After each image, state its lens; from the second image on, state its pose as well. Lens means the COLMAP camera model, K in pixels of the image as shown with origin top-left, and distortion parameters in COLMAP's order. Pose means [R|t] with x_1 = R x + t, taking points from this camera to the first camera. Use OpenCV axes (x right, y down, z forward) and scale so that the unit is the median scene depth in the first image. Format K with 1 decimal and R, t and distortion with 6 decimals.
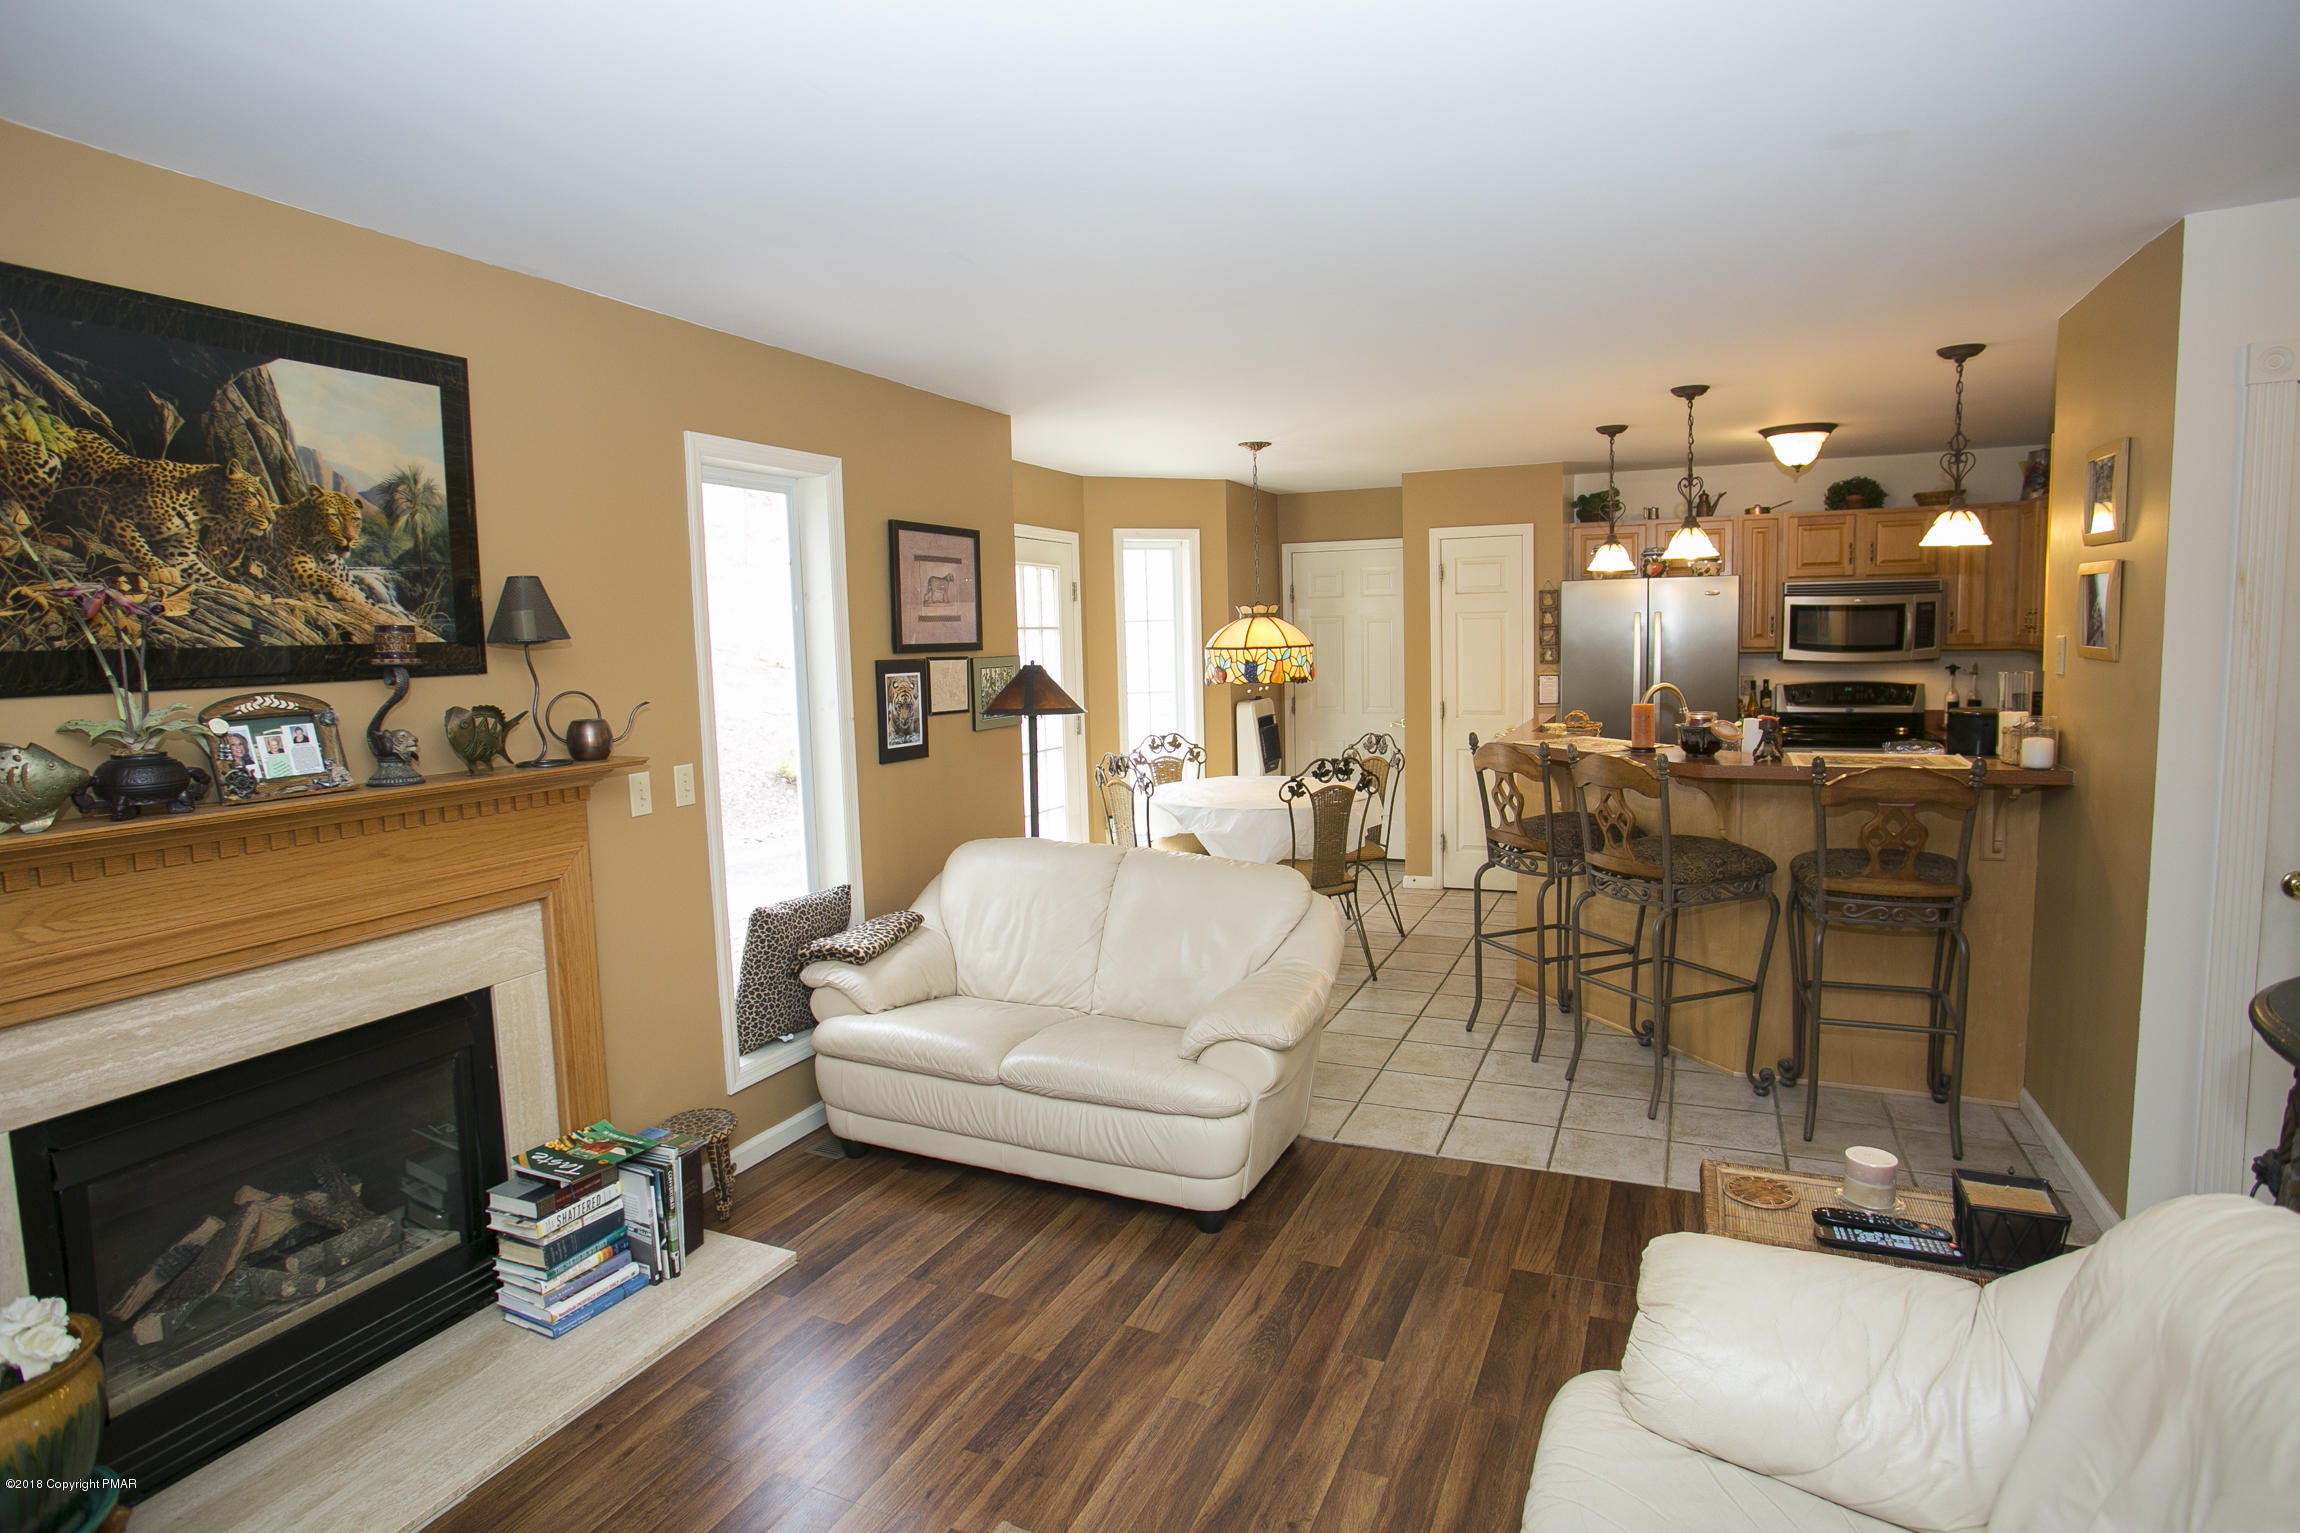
lens RADIAL K [[1201.7, 0, 1149.3], [0, 1201.7, 759.0], [0, 0, 1]] dist [-0.071702, 0.039183]
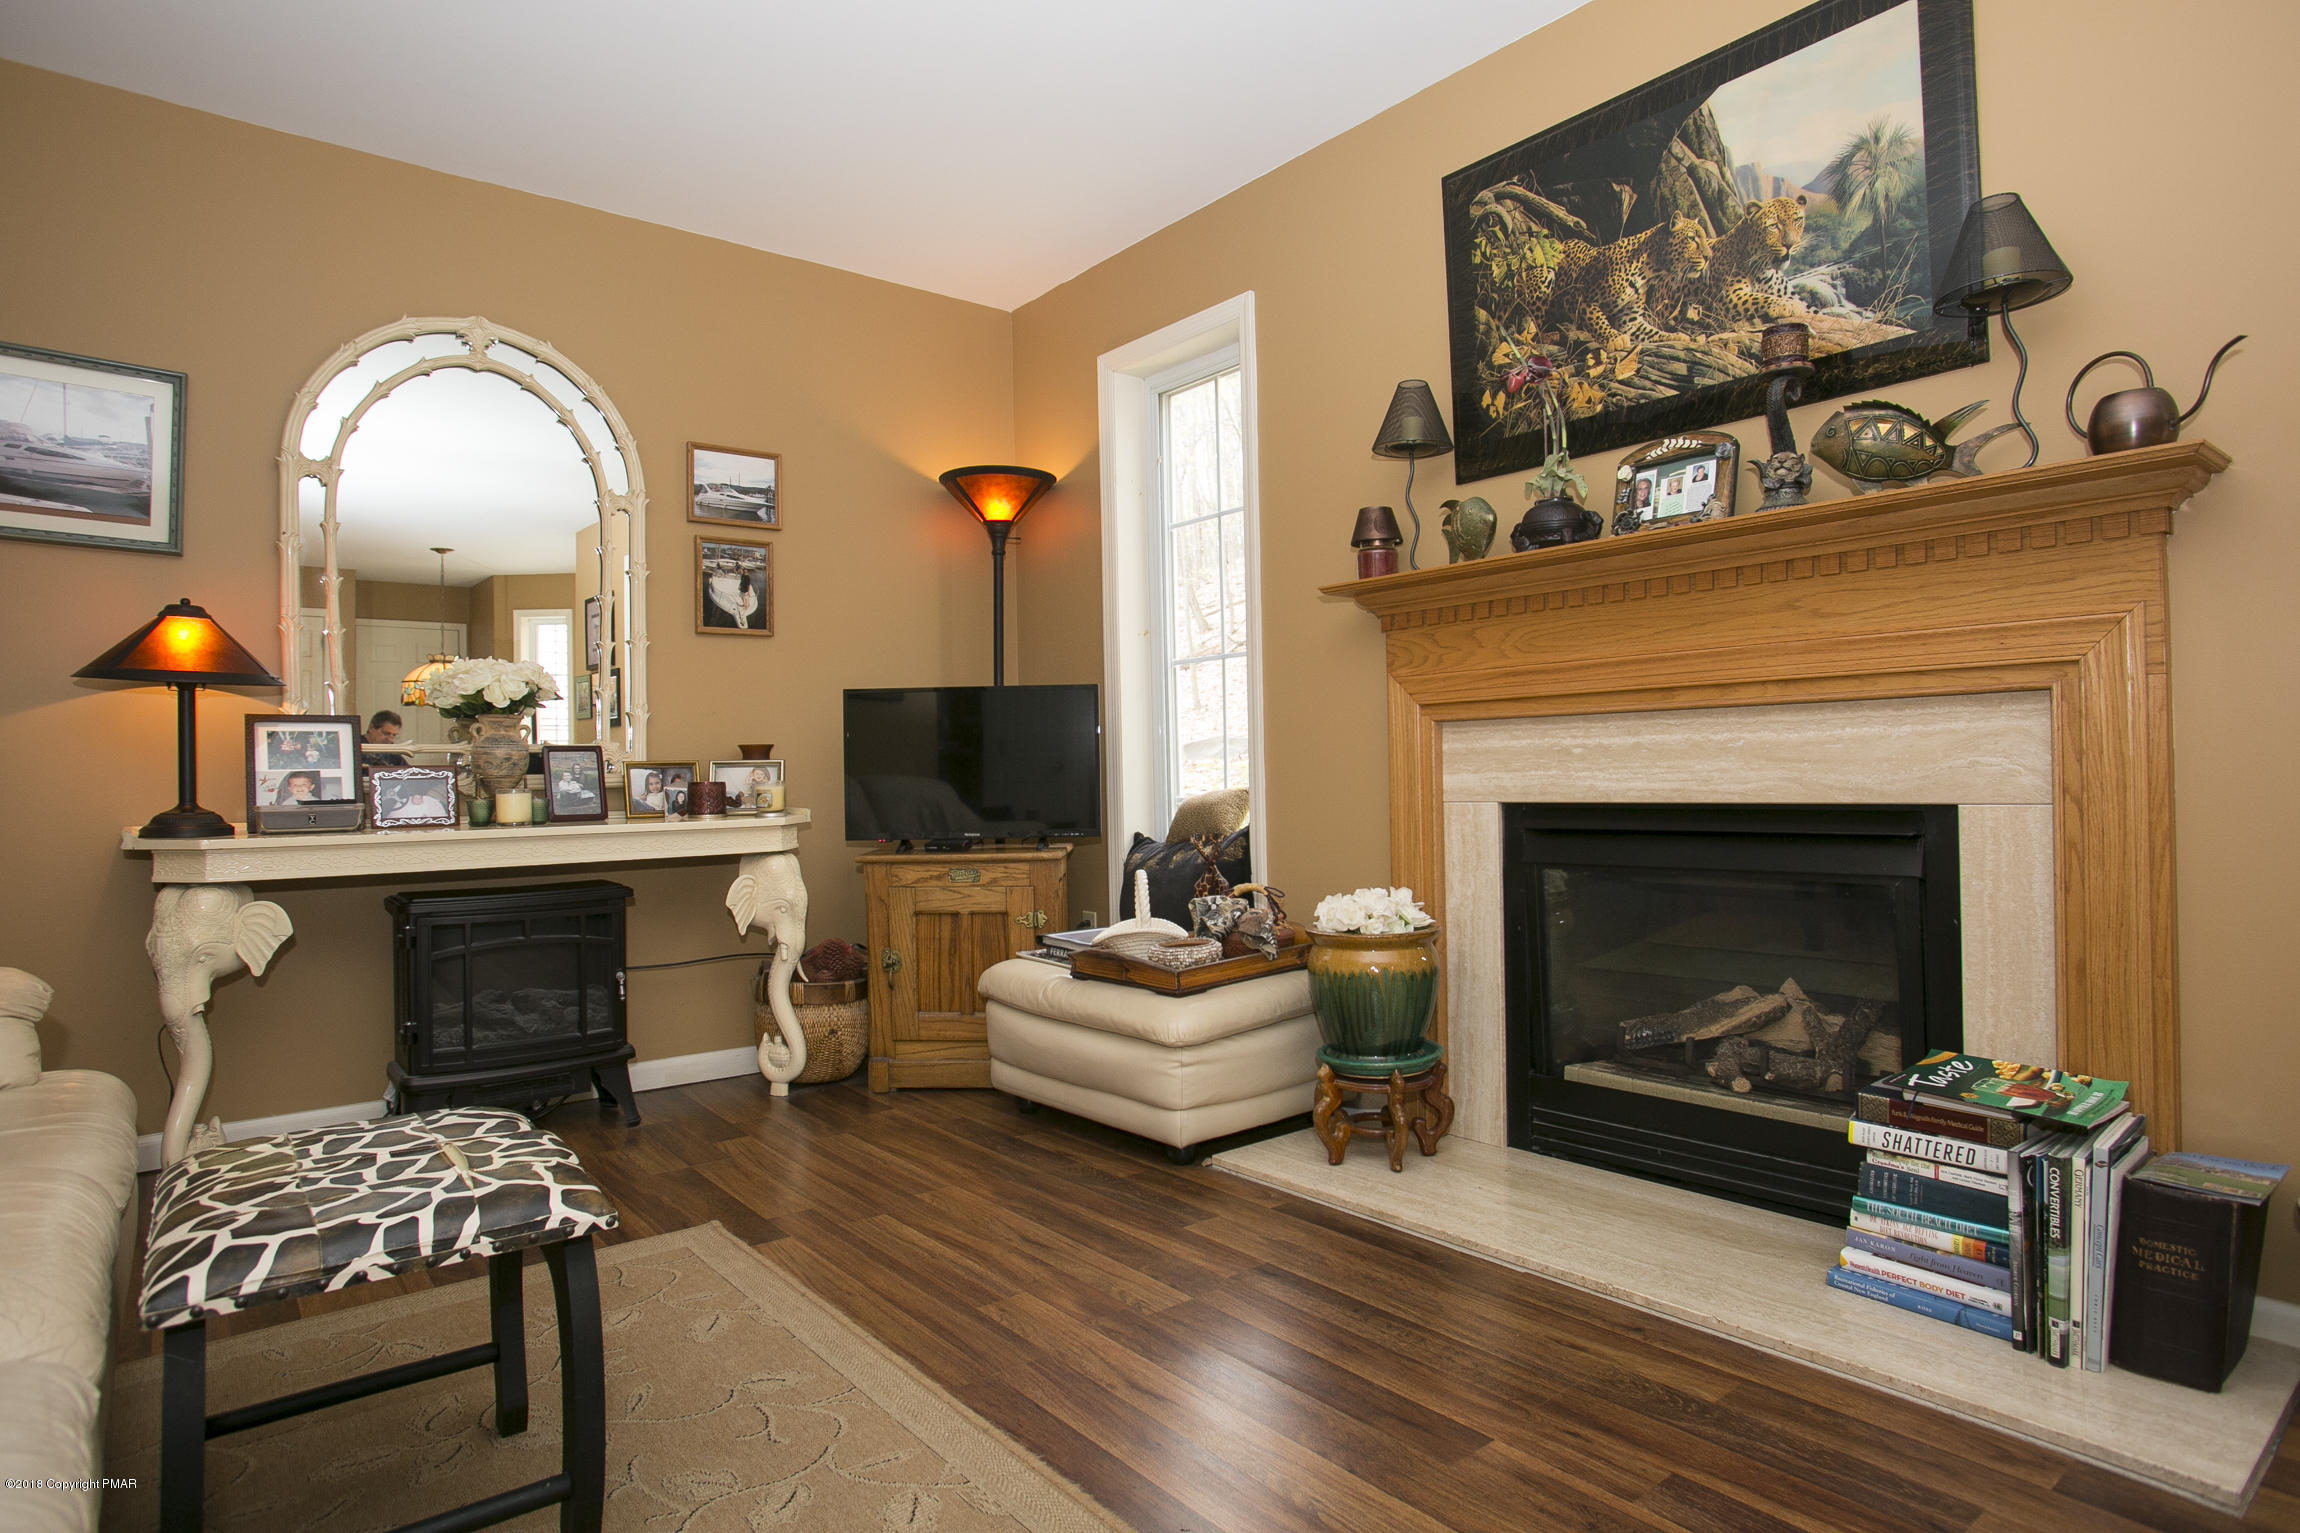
lens RADIAL K [[1245.9, 0, 1150.0], [0, 1245.9, 766.5], [0, 0, 1]] dist [-0.076761, 0.045074]
pose [[-0.446873, 0.023734, -0.894283, 0.354458], [-0.061764, 0.996444, 0.057309, 0.179109], [0.892463, 0.080844, -0.443818, 1.011454]]
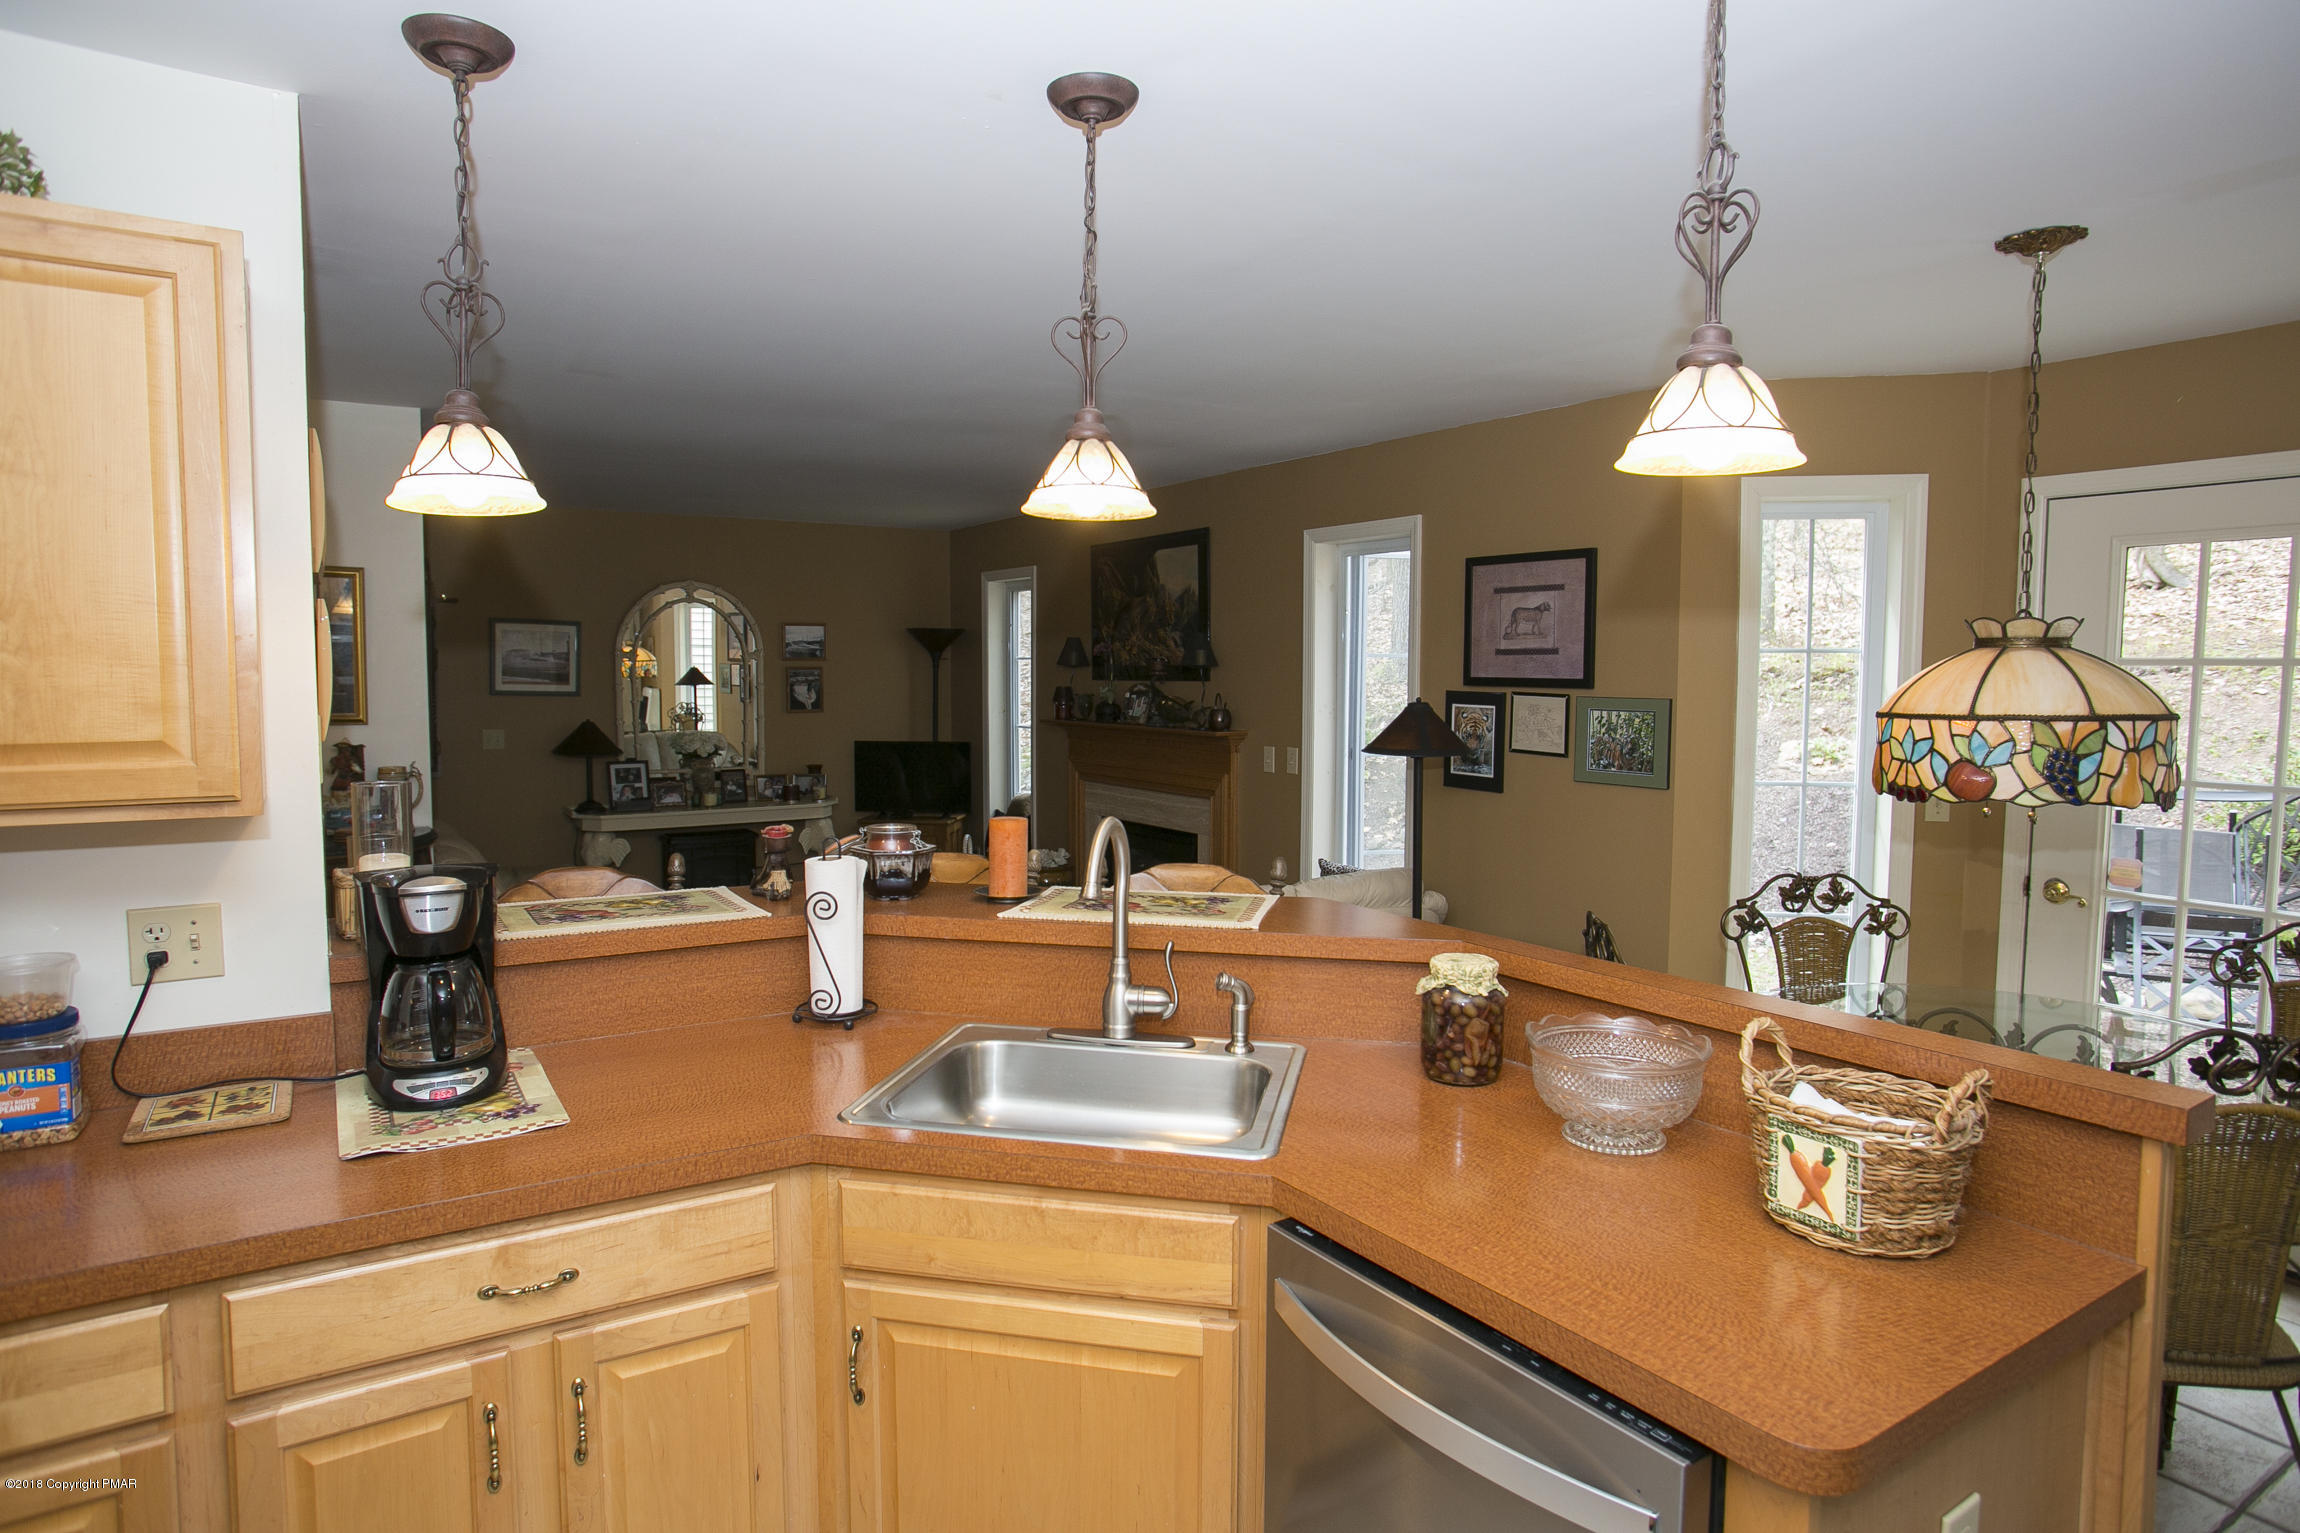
lens RADIAL K [[1328.4, 0, 1161.2], [0, 1328.4, 761.9], [0, 0, 1]] dist [-0.058707, 0.000216]
pose [[-0.537749, 0.081487, -0.839158, 1.580540], [-0.078651, 0.986130, 0.146159, -0.296312], [0.839429, 0.144597, -0.523881, 2.421381]]
